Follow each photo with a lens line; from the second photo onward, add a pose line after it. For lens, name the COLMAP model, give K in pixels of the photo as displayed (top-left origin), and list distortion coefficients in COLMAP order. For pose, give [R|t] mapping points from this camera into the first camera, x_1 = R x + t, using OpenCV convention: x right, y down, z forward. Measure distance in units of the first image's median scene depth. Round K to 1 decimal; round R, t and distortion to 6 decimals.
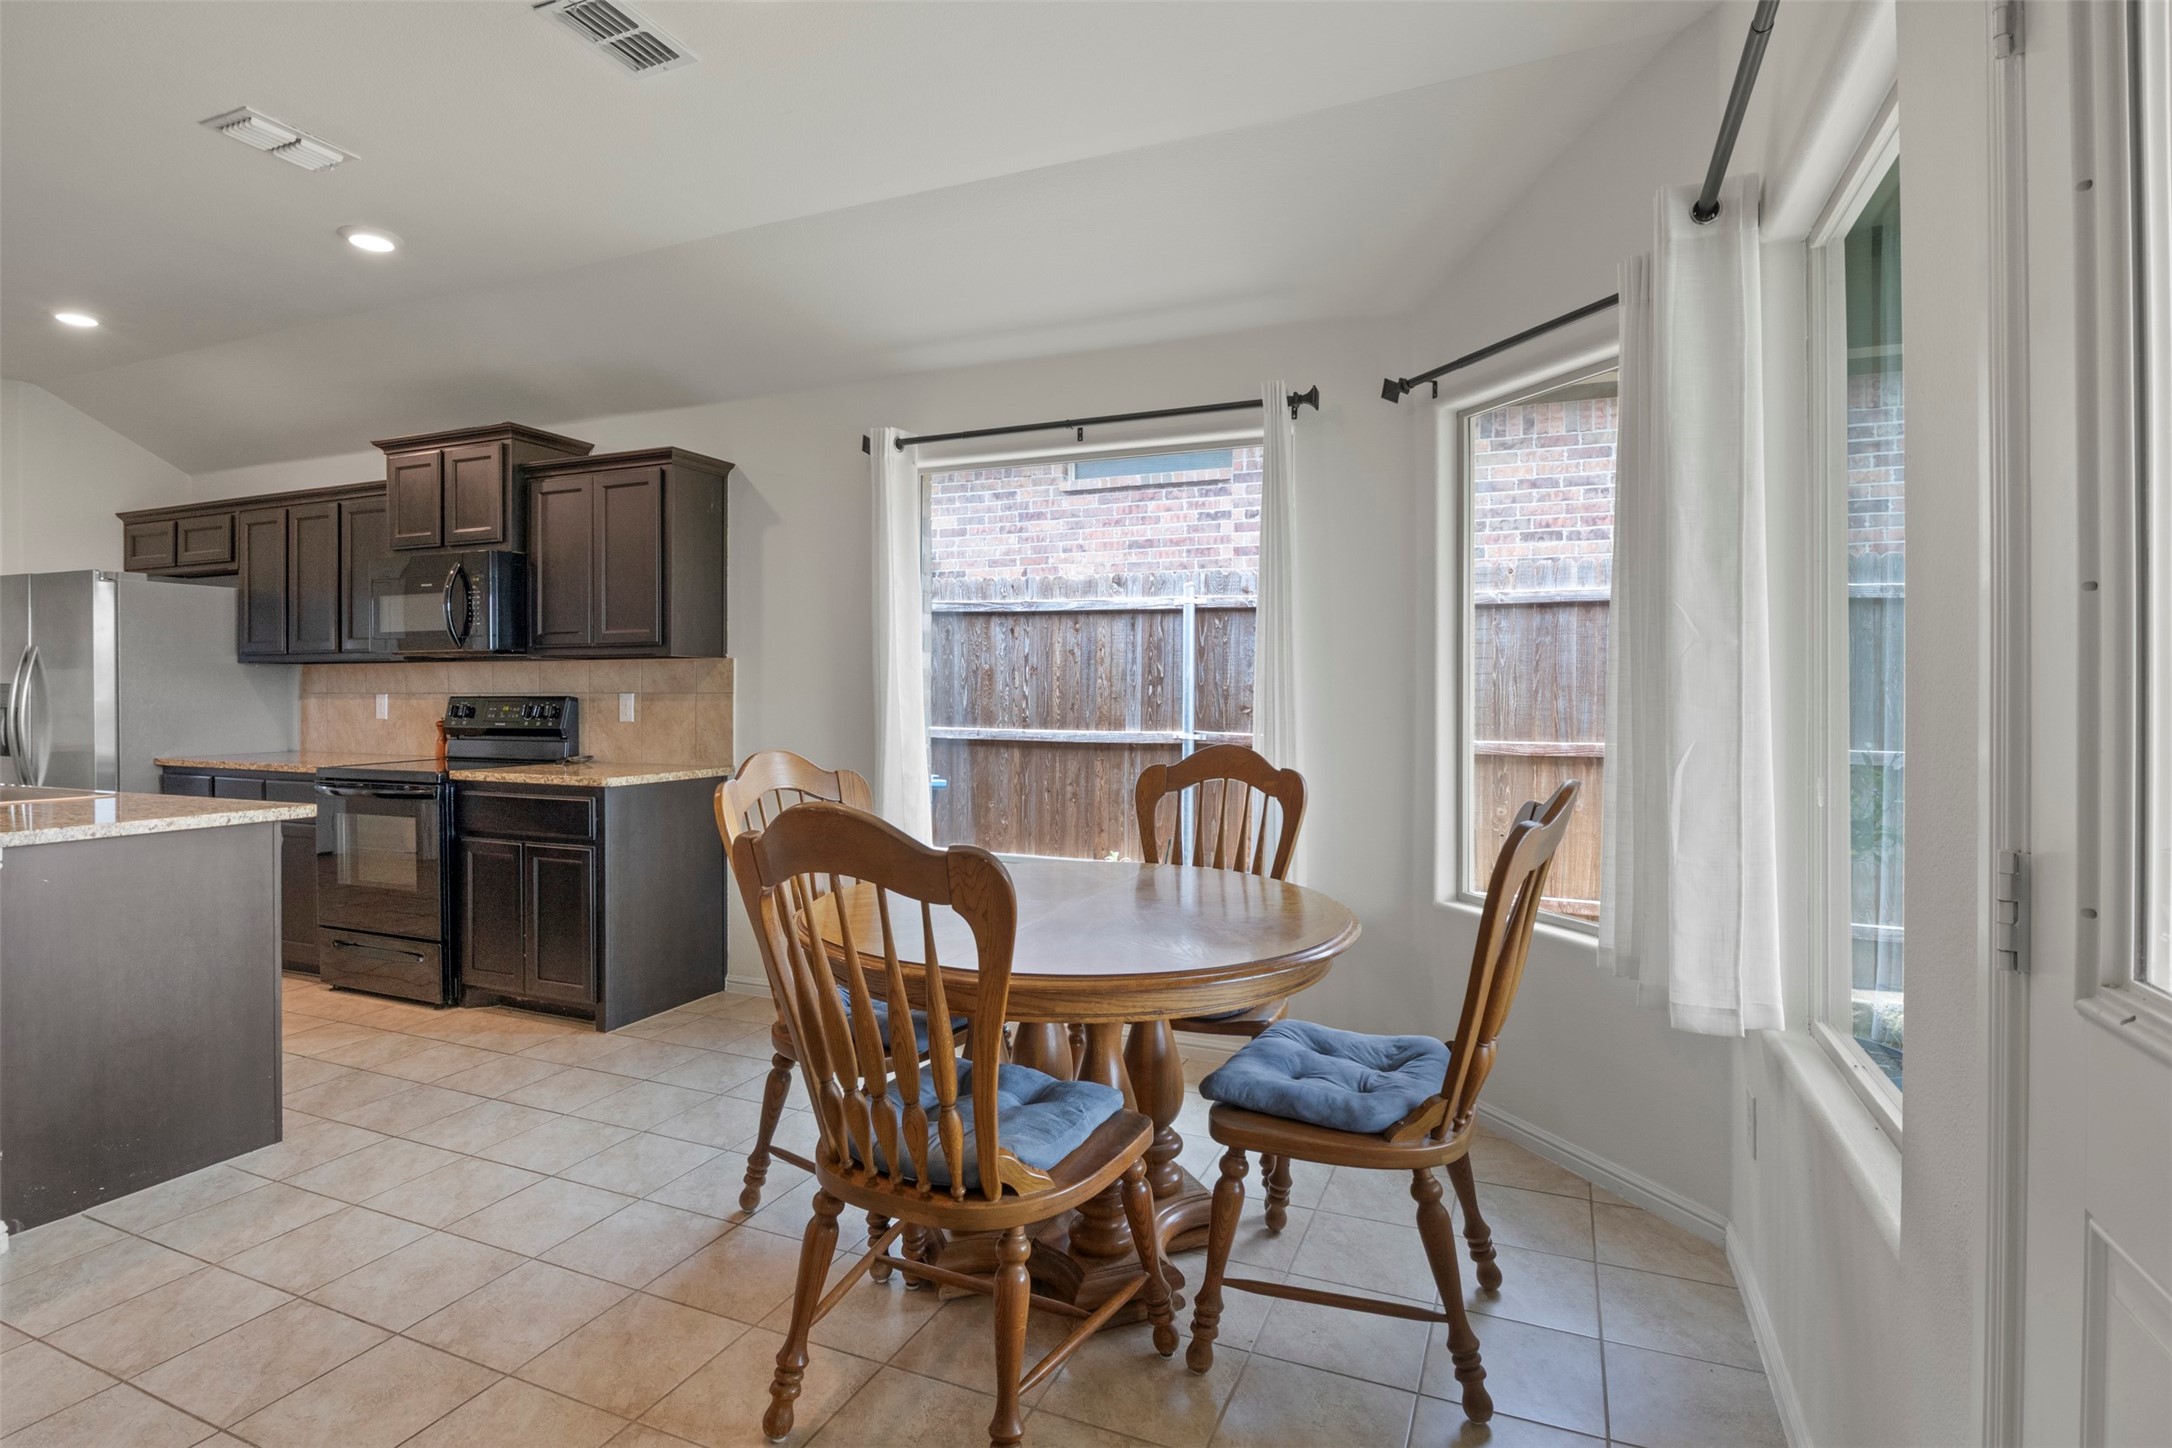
lens RADIAL K [[1088.9, 0, 1083.5], [0, 1088.9, 694.9], [0, 0, 1]] dist [-0.002325, -0.005518]
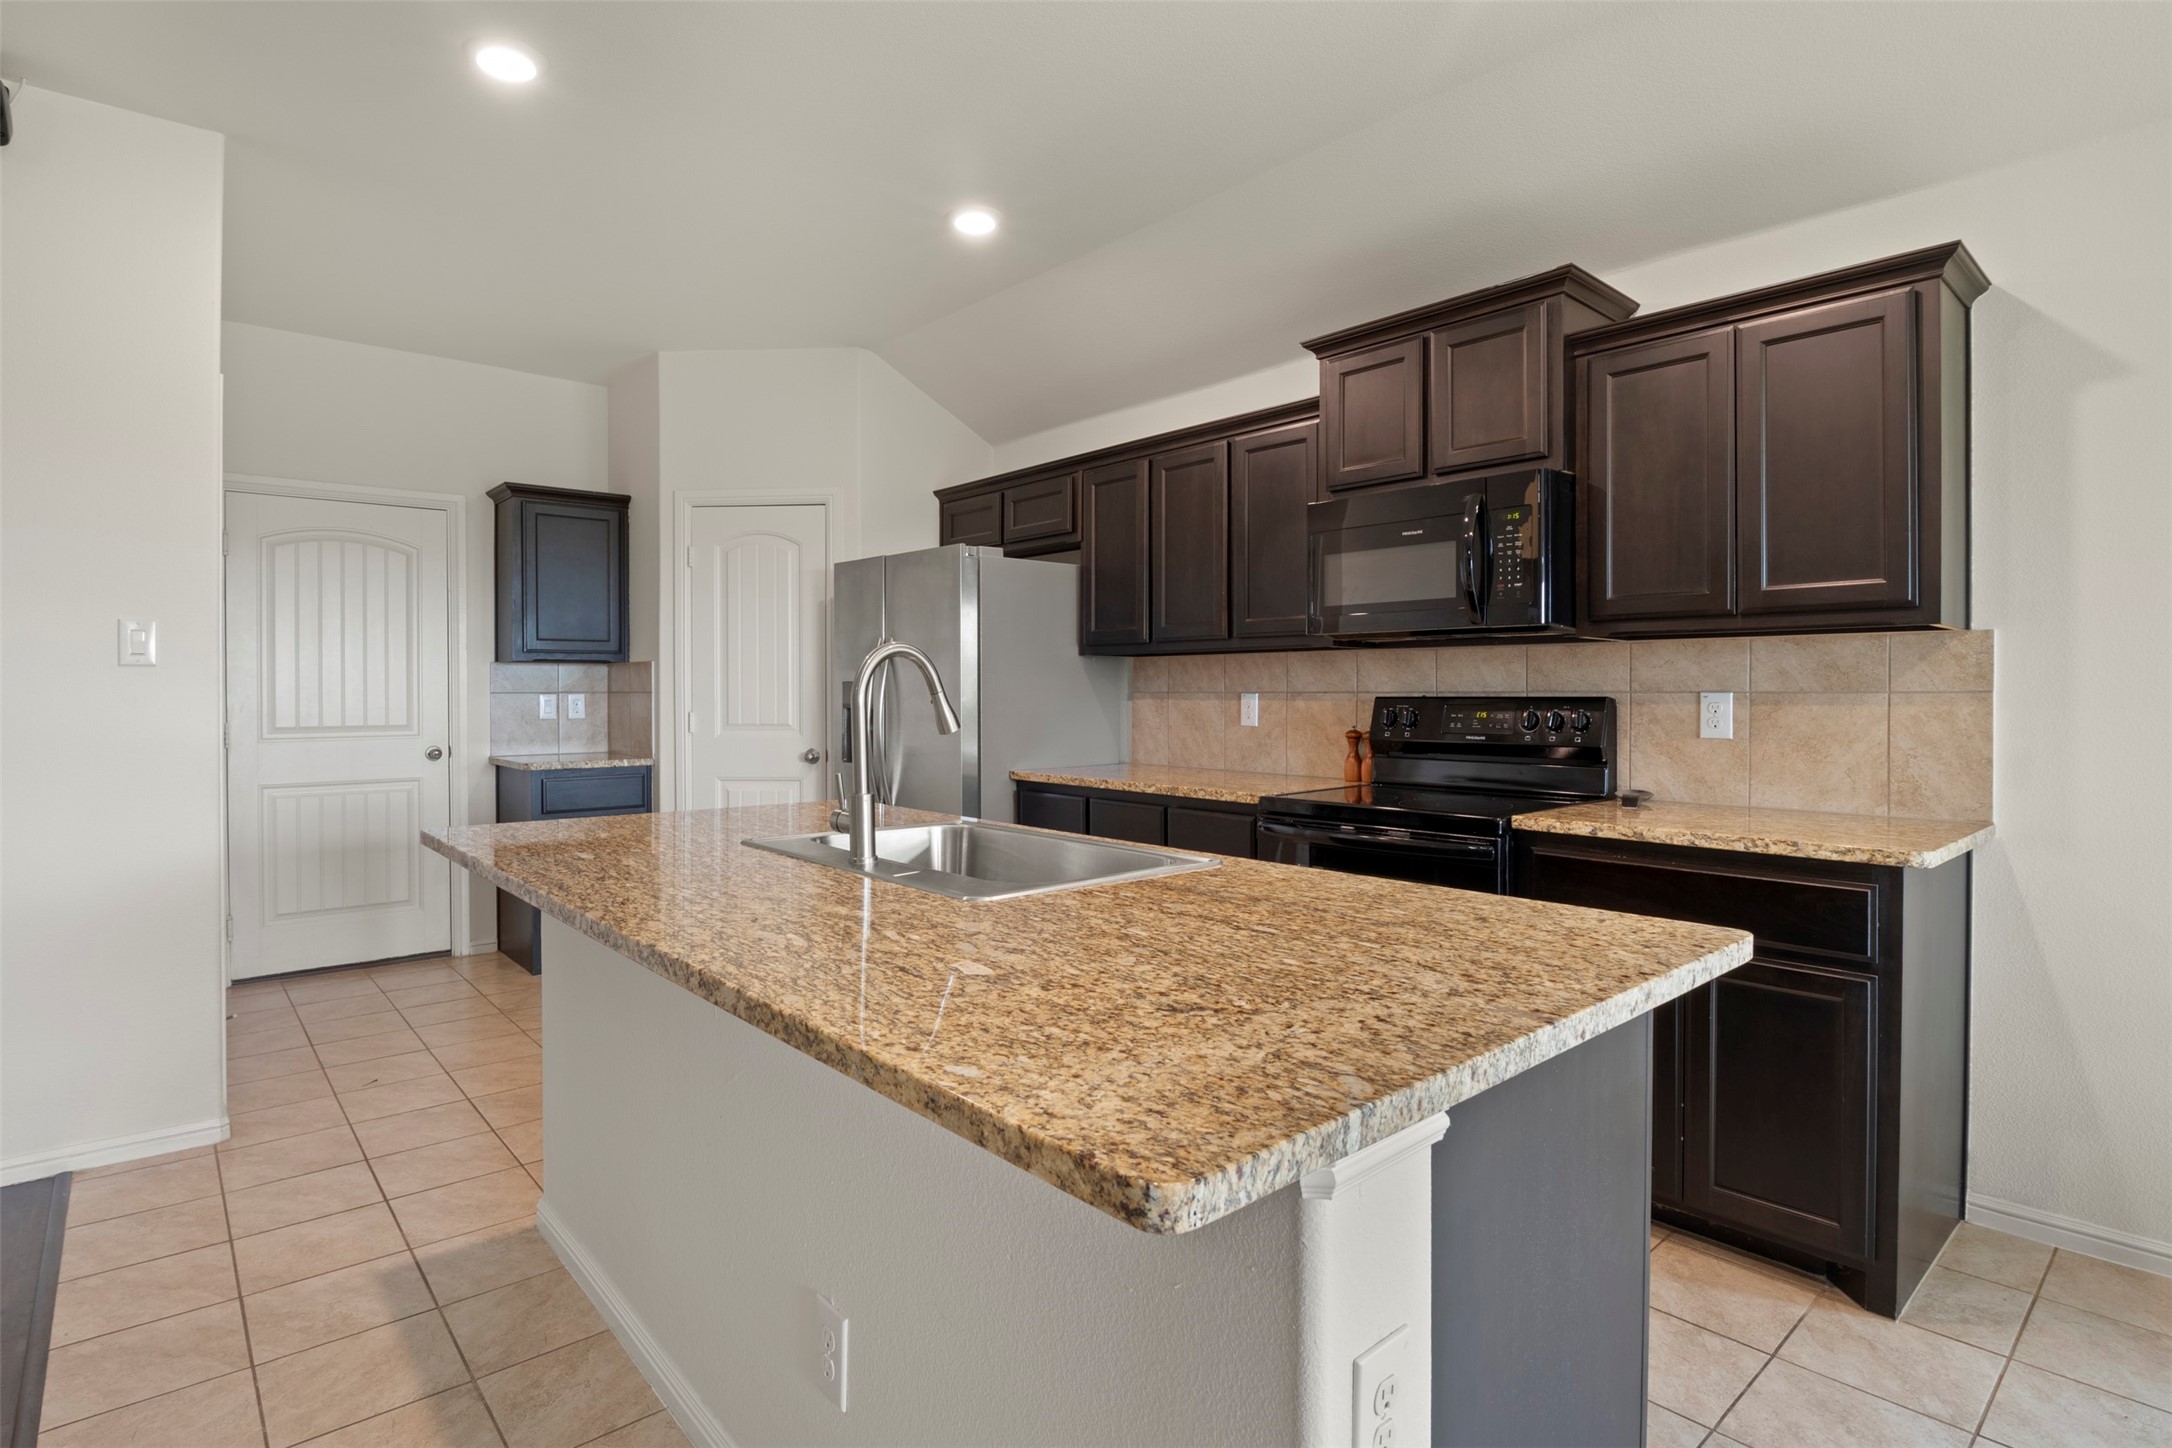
lens RADIAL K [[1088.9, 0, 1083.5], [0, 1088.9, 694.9], [0, 0, 1]] dist [-0.002325, -0.005518]
pose [[0.906975, 0.000763, -0.421184, -0.457760], [-0.000290, 0.999999, 0.001188, -0.000748], [0.421185, -0.000956, 0.906974, 0.270025]]
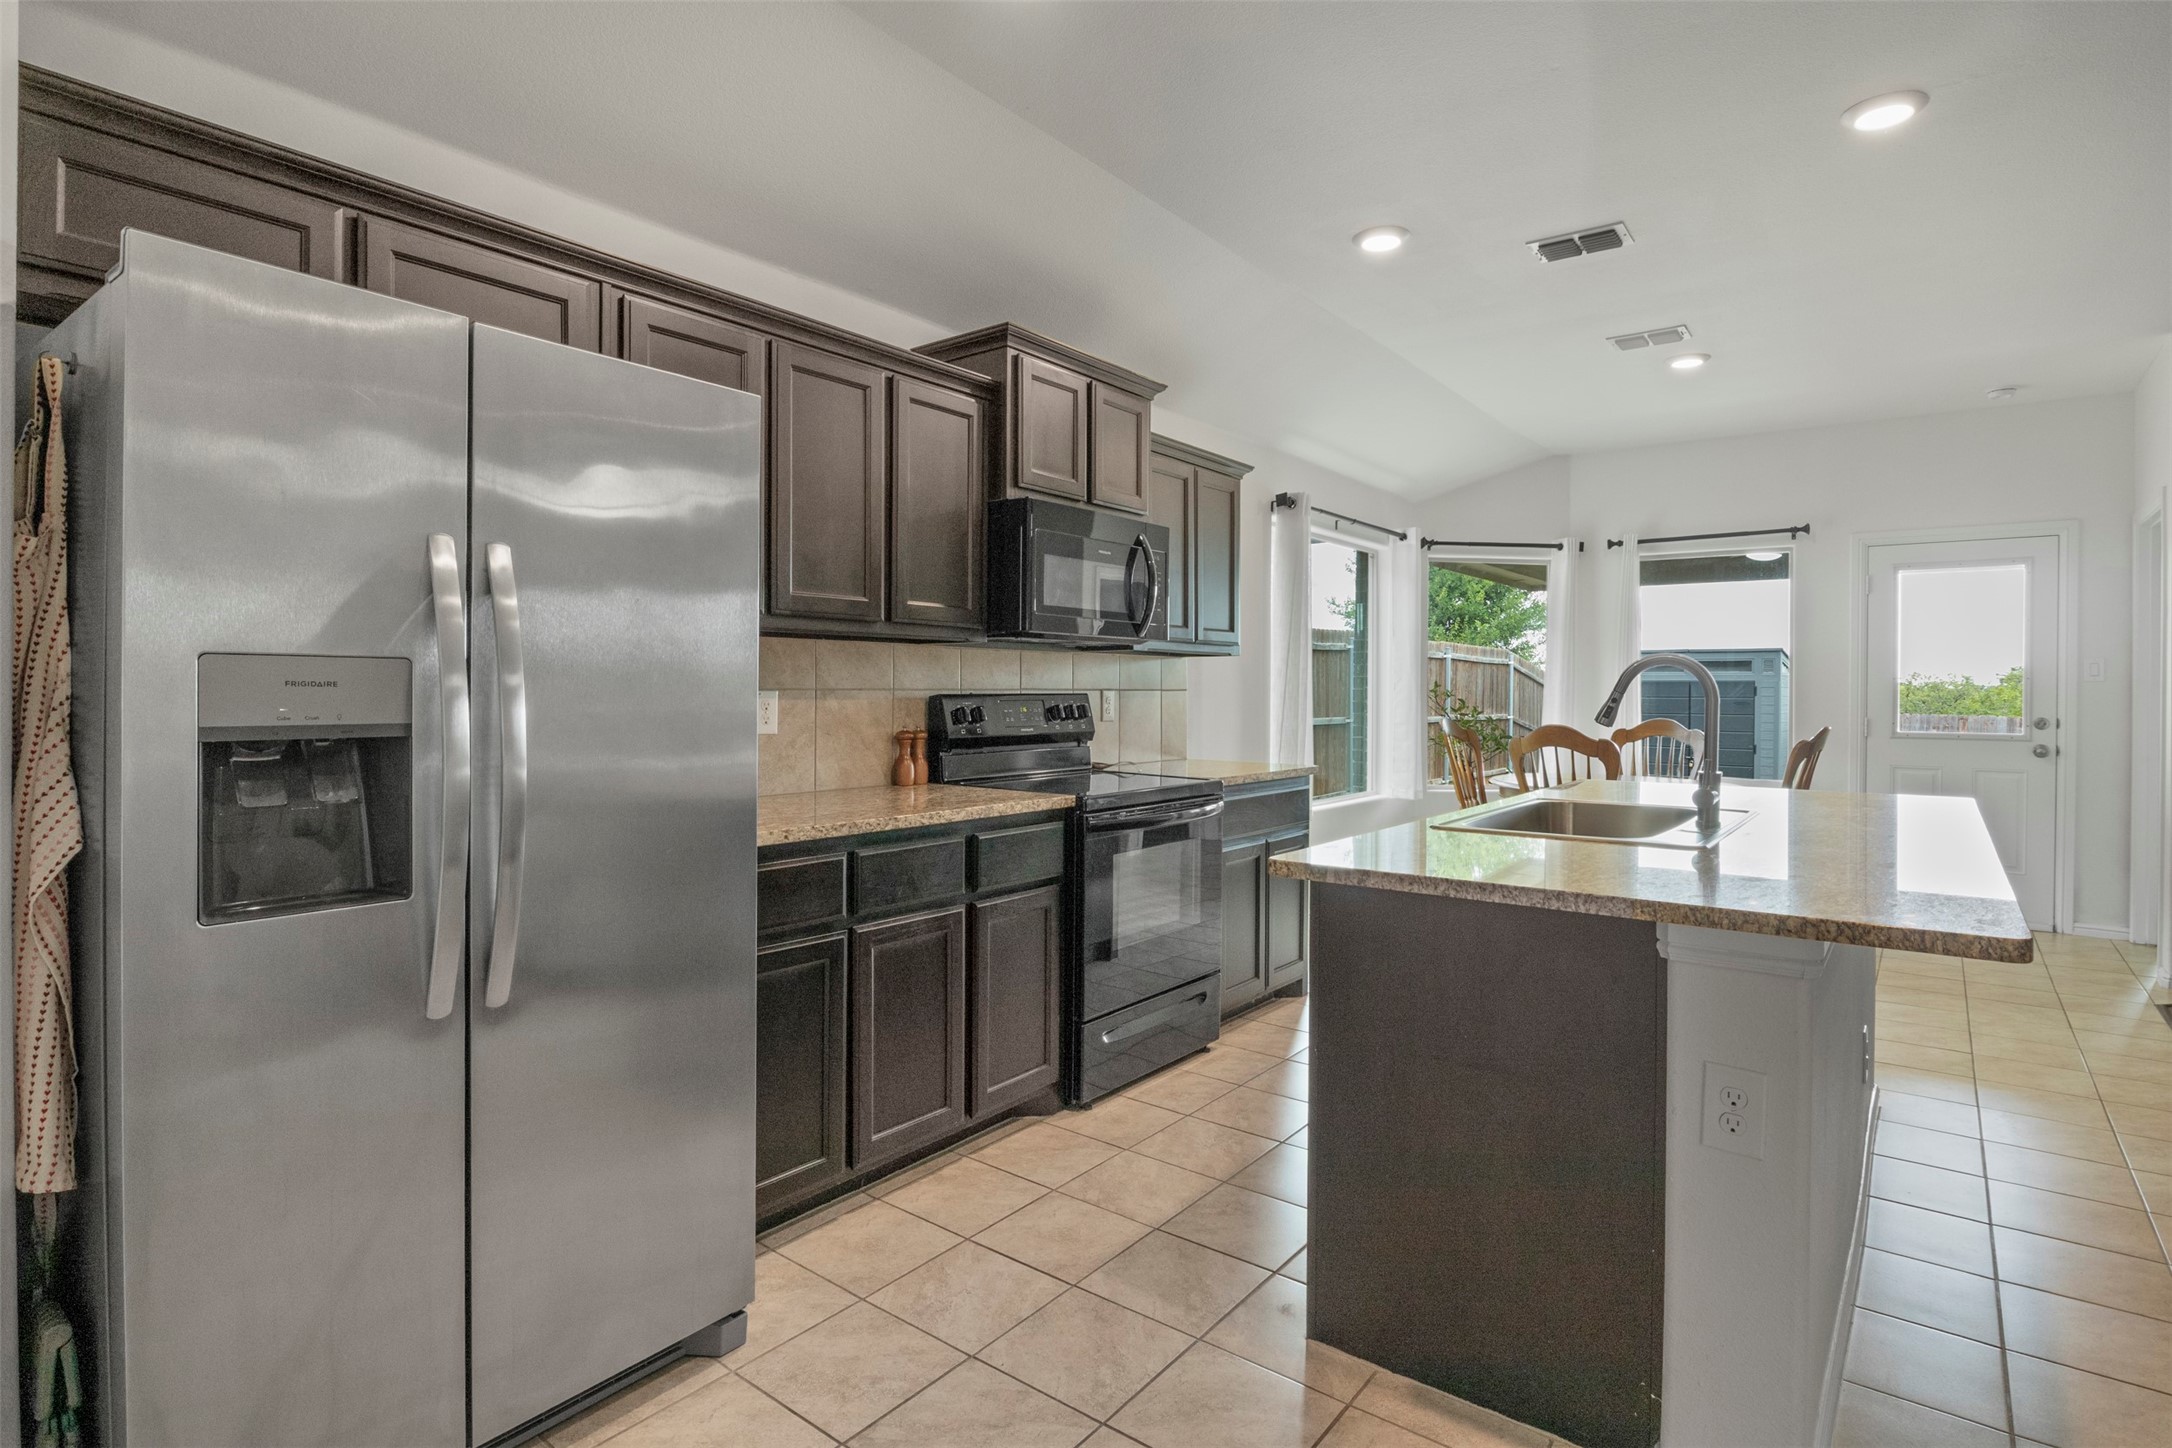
lens RADIAL K [[1088.9, 0, 1083.5], [0, 1088.9, 694.9], [0, 0, 1]] dist [-0.002325, -0.005518]
pose [[0.243974, -0.003766, 0.969774, -1.240996], [-0.002032, 0.999988, 0.004394, -0.001504], [-0.969780, -0.003043, 0.243963, 0.747109]]
